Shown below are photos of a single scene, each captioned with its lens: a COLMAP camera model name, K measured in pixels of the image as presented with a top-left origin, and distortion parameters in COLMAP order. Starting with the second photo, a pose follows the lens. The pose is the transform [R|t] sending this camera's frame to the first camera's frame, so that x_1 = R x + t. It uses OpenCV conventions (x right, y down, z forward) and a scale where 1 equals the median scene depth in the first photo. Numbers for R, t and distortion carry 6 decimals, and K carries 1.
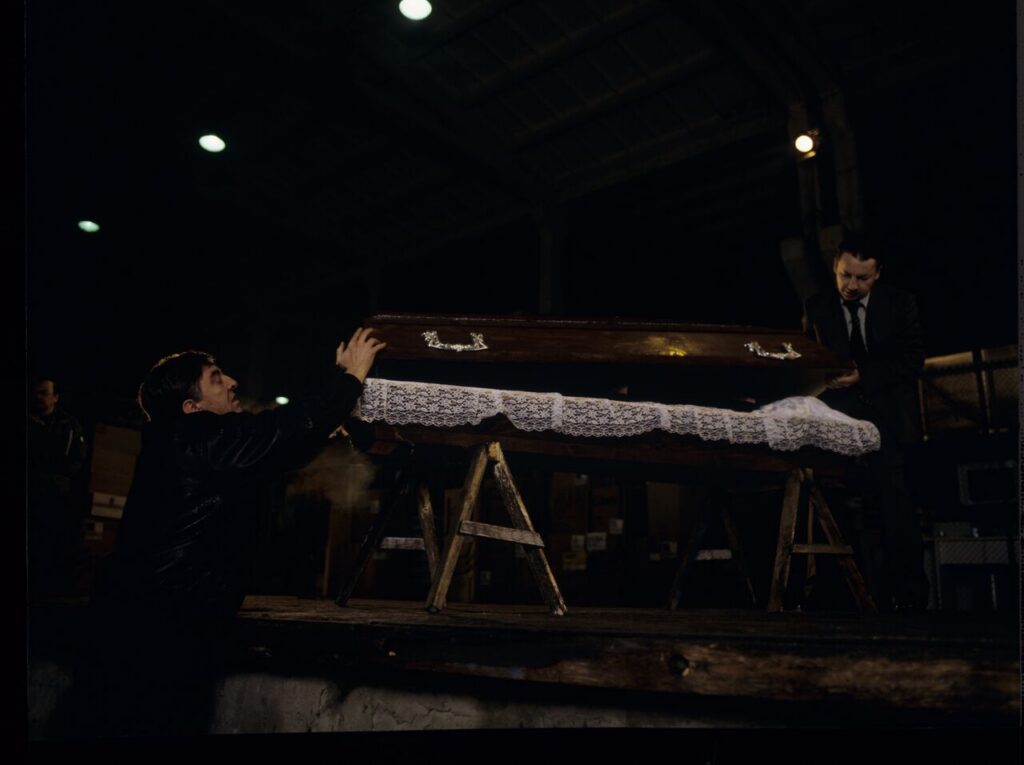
lens RADIAL K [[894.2, 0, 510.8], [0, 894.2, 376.6], [0, 0, 1]] dist [-0.067234, 0.054002]
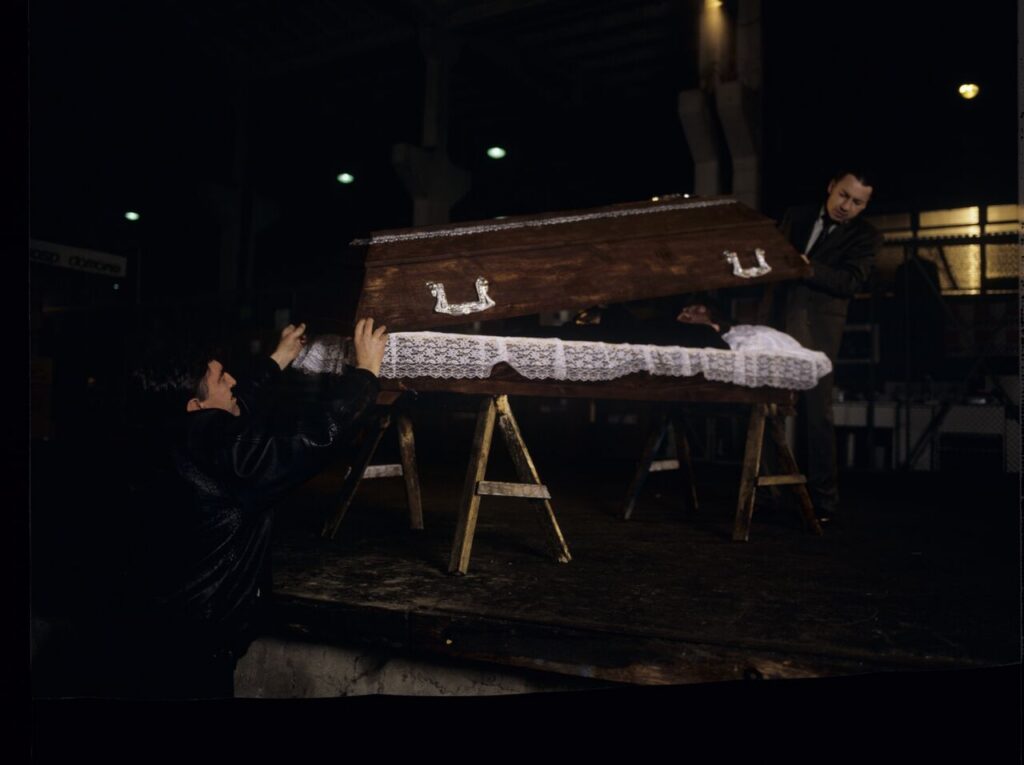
lens RADIAL K [[894.2, 0, 515.1], [0, 894.2, 379.6], [0, 0, 1]] dist [-0.067234, 0.054002]
pose [[0.983024, 0.009052, 0.183255, -0.187302], [-0.049056, 0.975389, 0.214967, -0.158305], [-0.176799, -0.220307, 0.959274, 0.045799]]
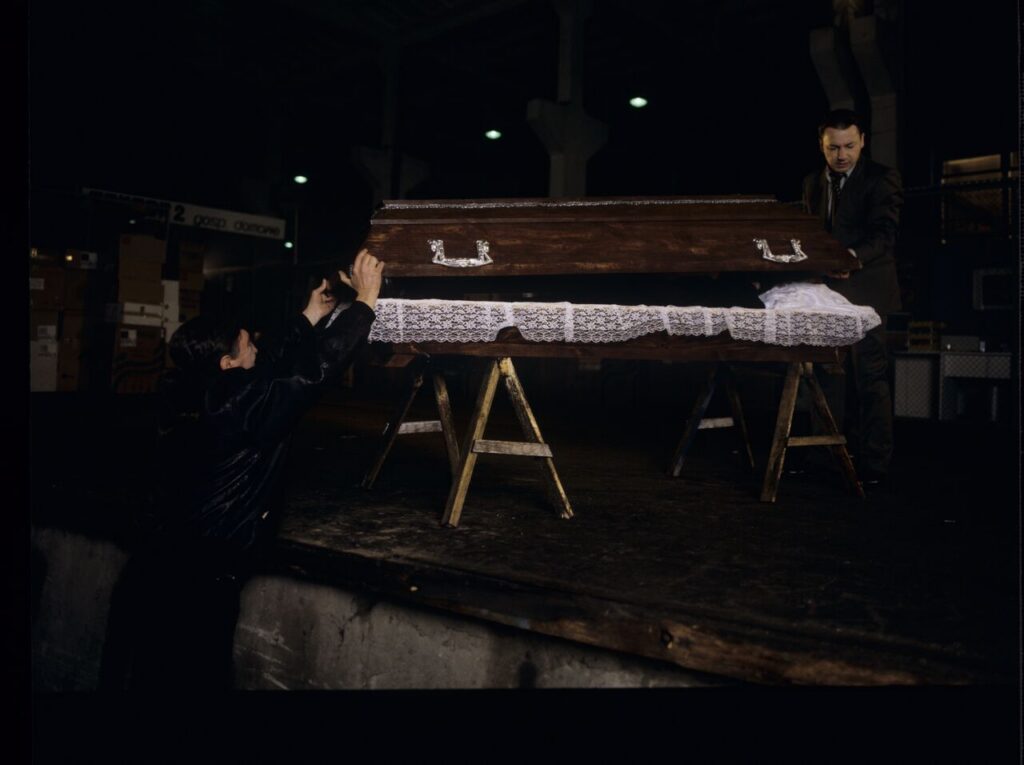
lens RADIAL K [[894.2, 0, 504.9], [0, 894.2, 327.0], [0, 0, 1]] dist [-0.067234, 0.054002]
pose [[0.999582, -0.001613, -0.028849, 0.011342], [0.007928, 0.975433, 0.220152, -0.193073], [0.027786, -0.220289, 0.975039, -0.015773]]
